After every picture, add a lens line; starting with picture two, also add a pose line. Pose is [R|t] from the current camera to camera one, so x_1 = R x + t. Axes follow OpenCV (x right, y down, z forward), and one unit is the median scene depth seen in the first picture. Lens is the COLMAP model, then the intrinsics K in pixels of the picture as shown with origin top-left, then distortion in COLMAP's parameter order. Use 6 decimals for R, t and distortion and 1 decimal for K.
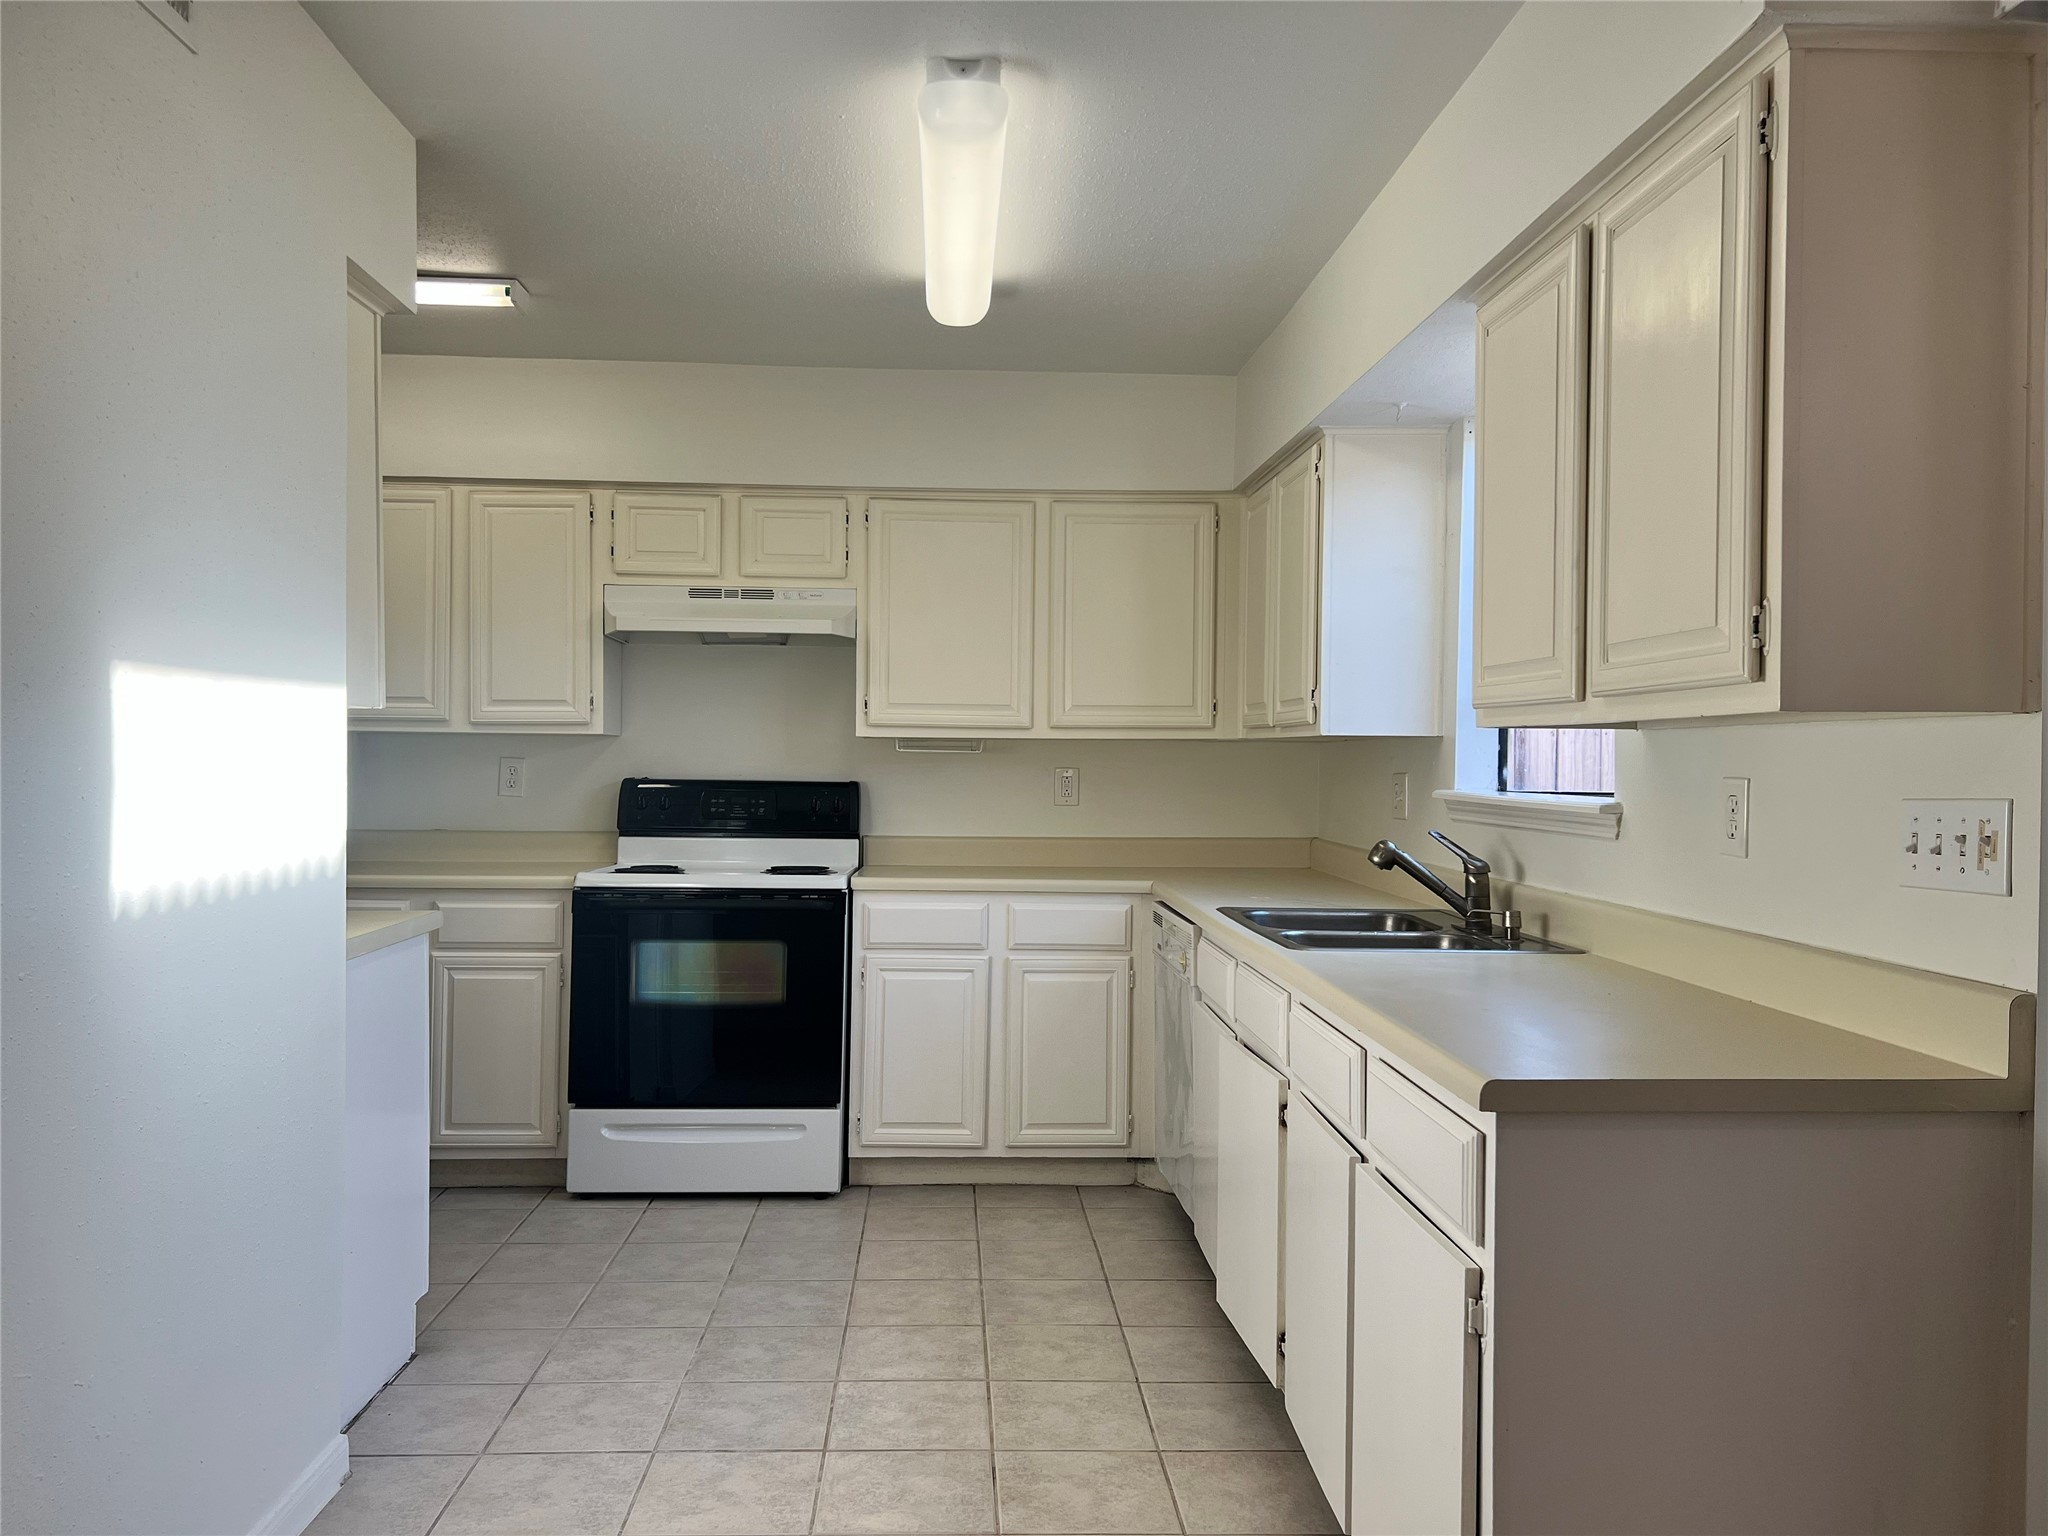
lens RADIAL K [[1558.2, 0, 1022.2], [0, 1558.2, 768.0], [0, 0, 1]] dist [0.000594, 0.000283]
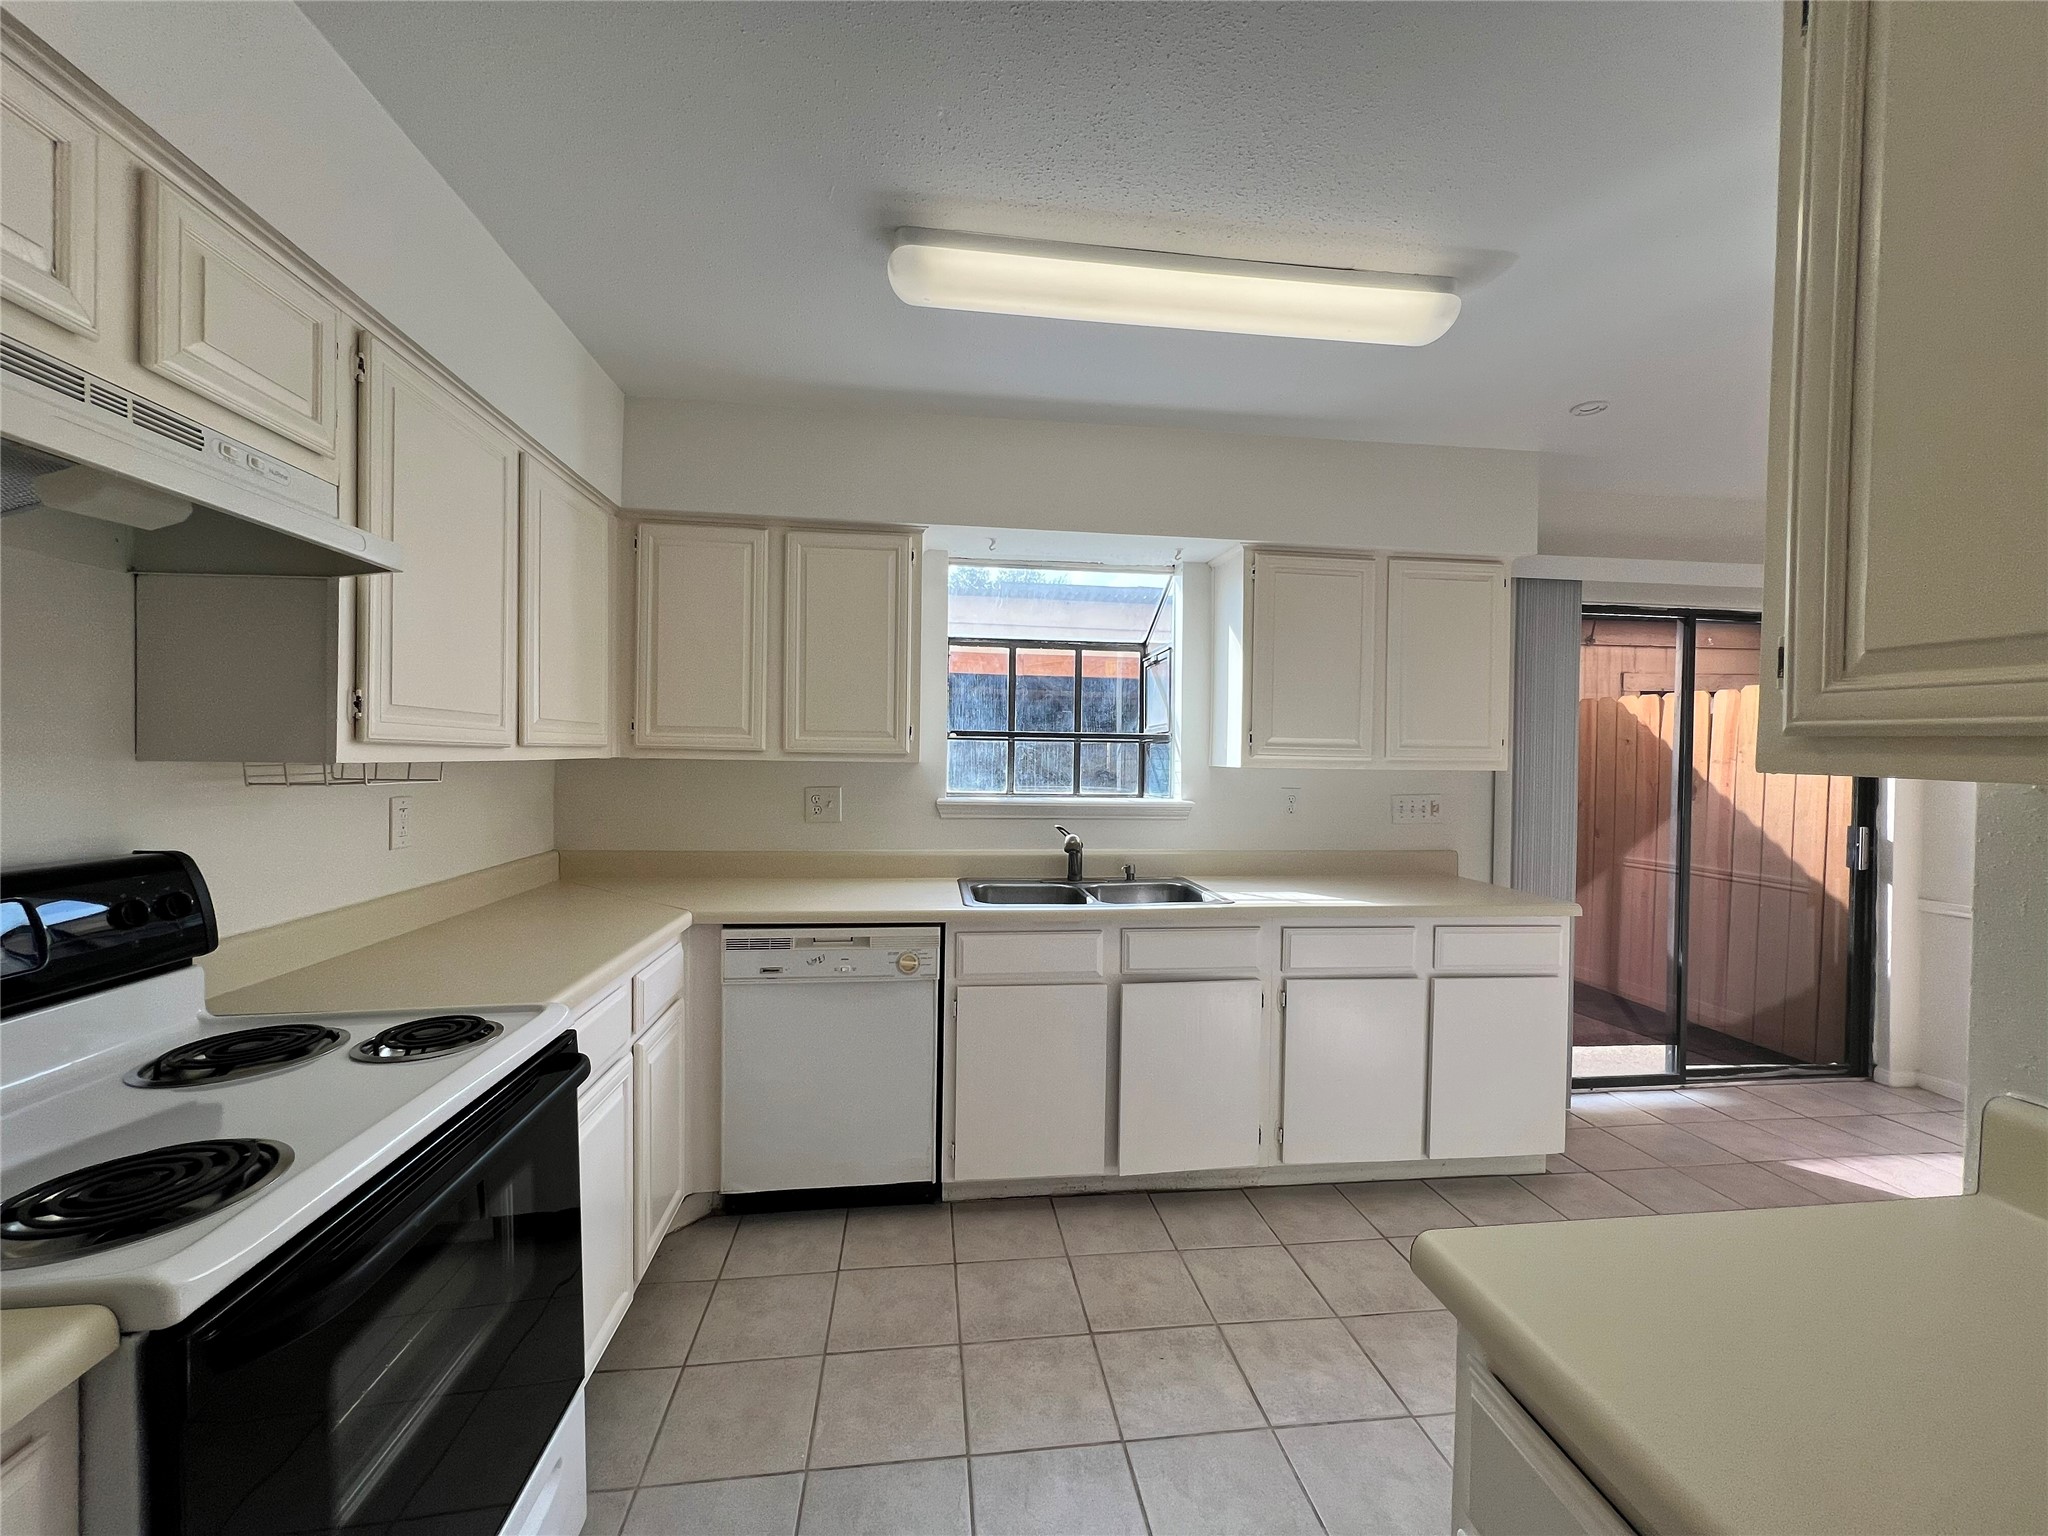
lens RADIAL K [[819.5, 0, 1022.9], [0, 819.5, 766.6], [0, 0, 1]] dist [-0.001120, -0.000064]
pose [[-0.072969, -0.017527, 0.997180, -0.569887], [-0.004470, 0.999841, 0.017247, -0.034667], [-0.997324, -0.003199, -0.073035, 1.096679]]
